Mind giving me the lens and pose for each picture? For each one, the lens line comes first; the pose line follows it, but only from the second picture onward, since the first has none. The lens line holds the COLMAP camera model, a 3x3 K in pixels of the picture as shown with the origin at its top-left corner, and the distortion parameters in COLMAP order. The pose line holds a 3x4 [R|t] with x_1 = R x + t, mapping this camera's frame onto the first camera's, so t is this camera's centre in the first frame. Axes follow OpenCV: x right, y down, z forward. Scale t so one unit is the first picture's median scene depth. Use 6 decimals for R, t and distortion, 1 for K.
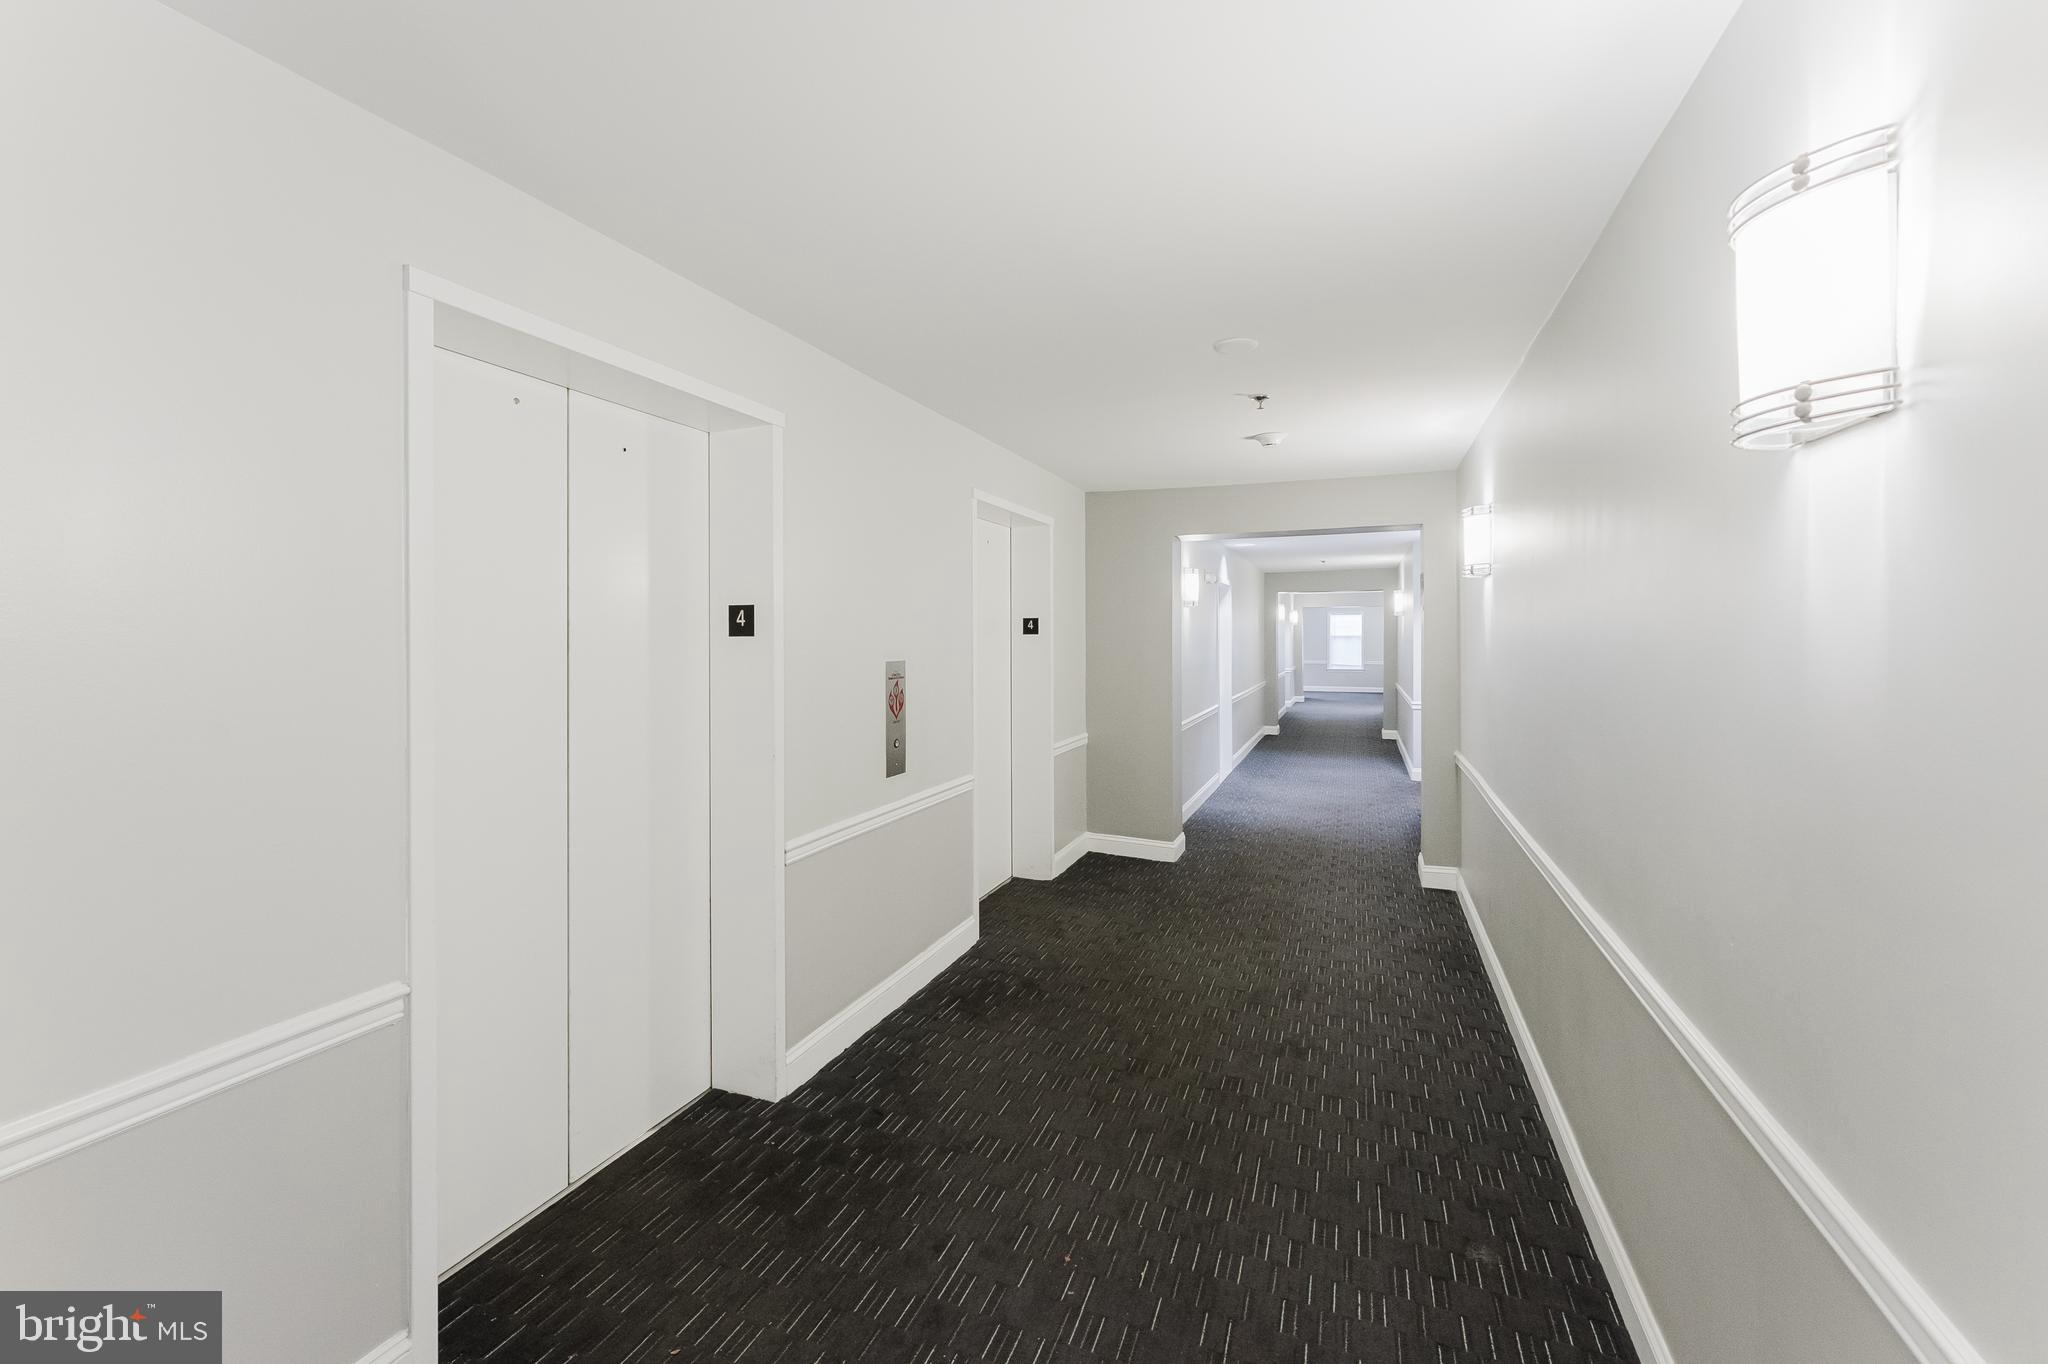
lens RADIAL K [[831.2, 0, 1004.2], [0, 831.2, 642.8], [0, 0, 1]] dist [0.000849, 0.000120]
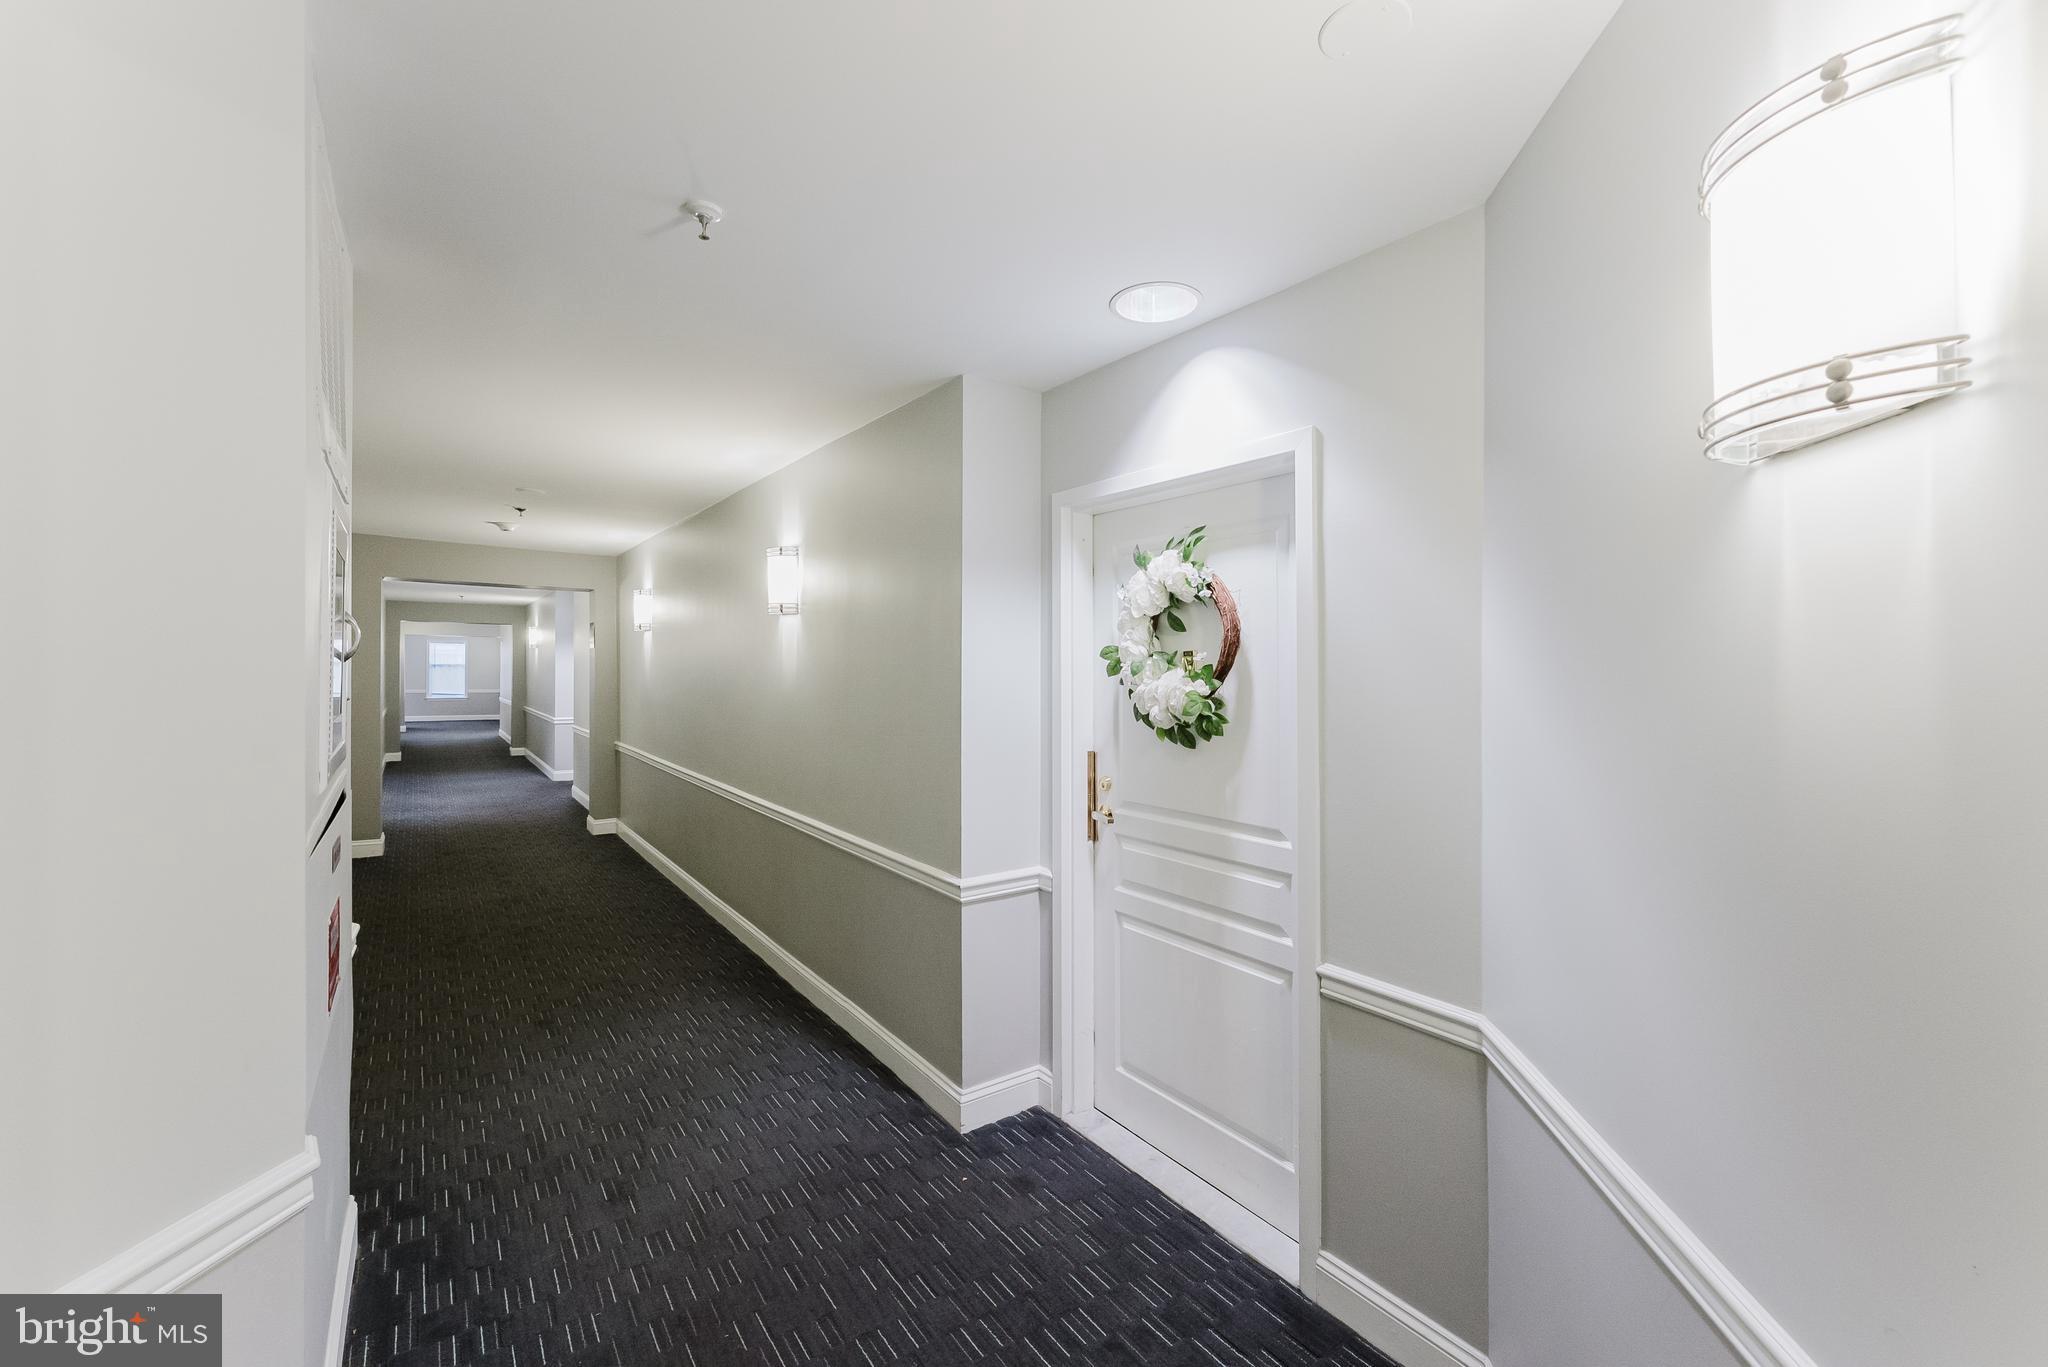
lens RADIAL K [[831.2, 0, 1023.5], [0, 831.2, 674.8], [0, 0, 1]] dist [0.000849, 0.000120]
pose [[0.508872, 0.004145, 0.860832, -0.211186], [-0.005564, 0.999983, -0.001526, 0.003443], [-0.860824, -0.004014, 0.508887, -0.228199]]
